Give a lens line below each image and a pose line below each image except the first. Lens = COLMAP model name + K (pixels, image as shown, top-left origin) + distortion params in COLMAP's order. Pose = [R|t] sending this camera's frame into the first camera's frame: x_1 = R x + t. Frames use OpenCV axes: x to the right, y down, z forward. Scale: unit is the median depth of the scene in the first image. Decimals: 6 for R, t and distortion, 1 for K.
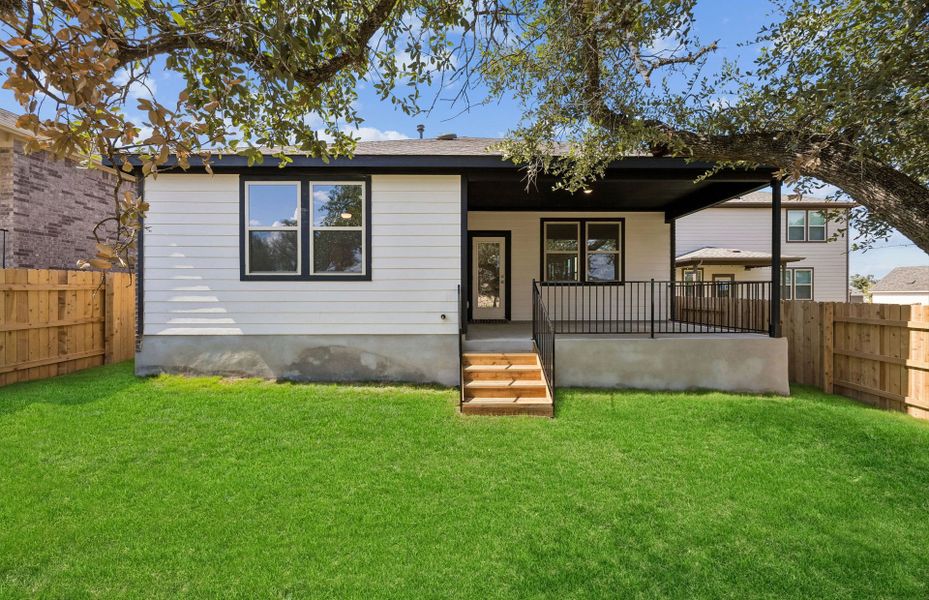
lens RADIAL K [[366.8, 0, 460.6], [0, 366.8, 295.0], [0, 0, 1]] dist [-0.003077, -0.000162]
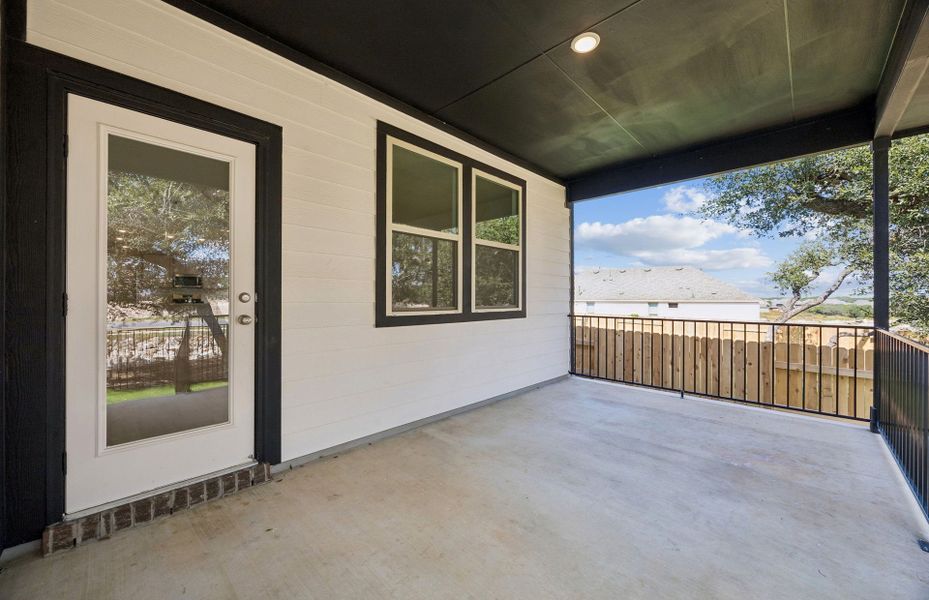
lens RADIAL K [[353.3, 0, 465.8], [0, 353.3, 298.3], [0, 0, 1]] dist [-0.000056, 0.000303]
pose [[0.696633, 0.000178, 0.717428, 0.076692], [0.001205, 0.999998, -0.001418, -0.083639], [-0.717427, 0.001852, 0.696631, 1.198229]]
